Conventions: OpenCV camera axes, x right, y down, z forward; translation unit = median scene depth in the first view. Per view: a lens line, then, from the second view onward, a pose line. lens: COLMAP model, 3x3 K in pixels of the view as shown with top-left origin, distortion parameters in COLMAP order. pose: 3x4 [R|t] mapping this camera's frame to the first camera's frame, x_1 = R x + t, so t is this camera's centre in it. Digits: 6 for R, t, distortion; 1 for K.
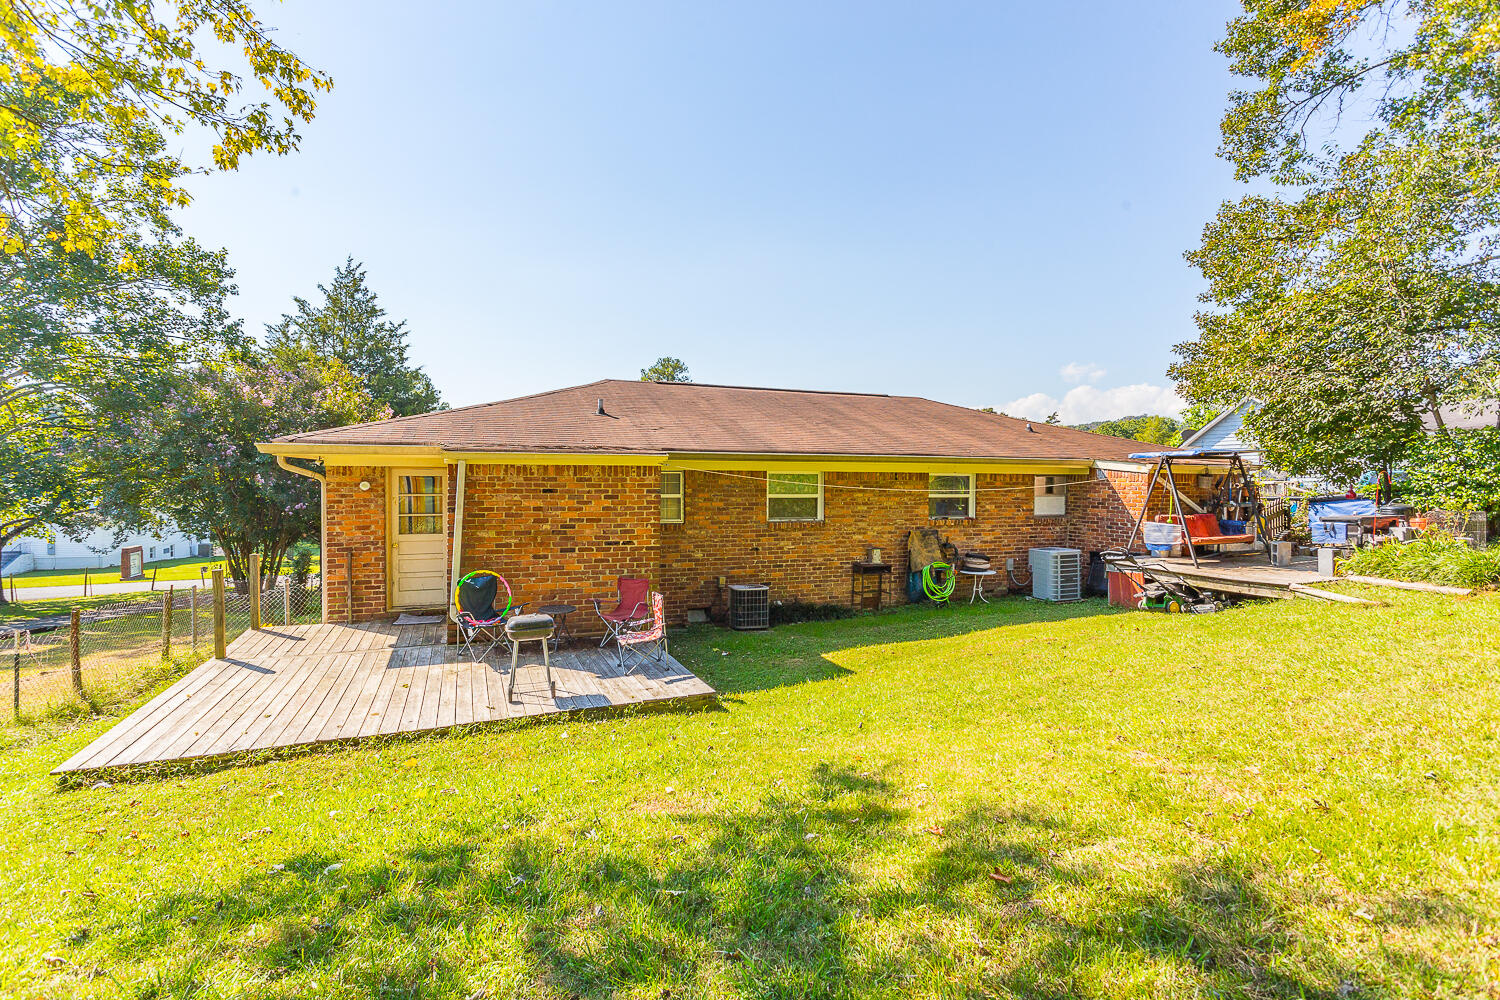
lens RADIAL K [[715.5, 0, 749.7], [0, 715.5, 495.2], [0, 0, 1]] dist [-0.001207, 0.000577]
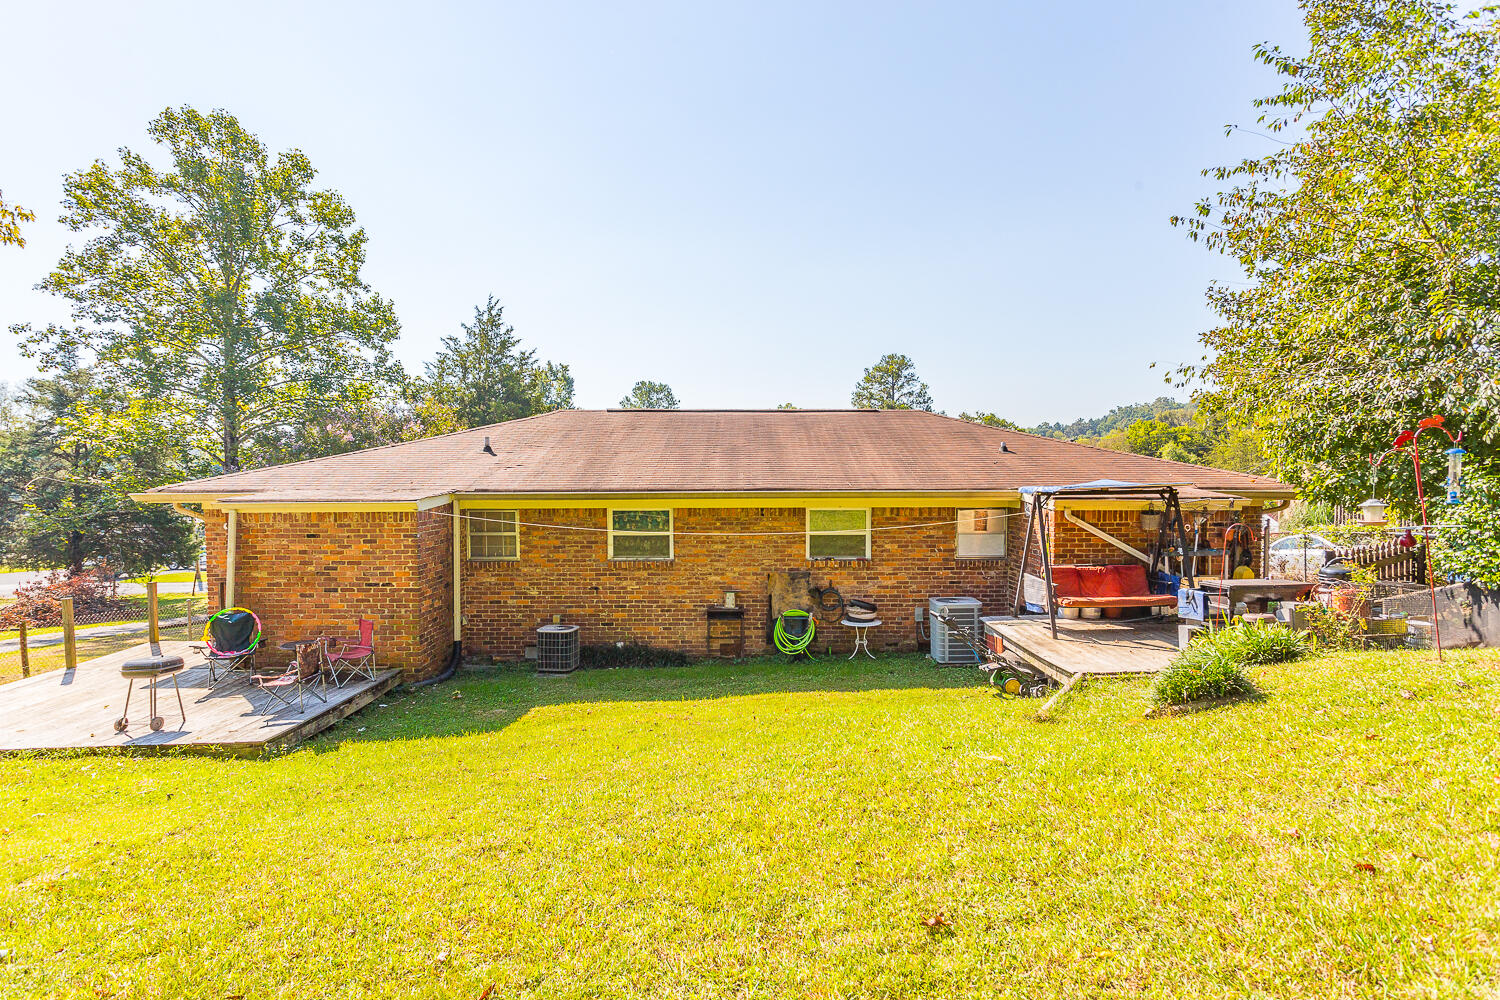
lens RADIAL K [[751.2, 0, 750.4], [0, 751.2, 499.1], [0, 0, 1]] dist [0.004144, 0.001611]
pose [[0.937153, 0.000303, -0.348920, 0.547152], [0.000433, 0.999998, 0.002031, -0.046997], [0.348920, -0.002054, 0.937150, 0.108602]]
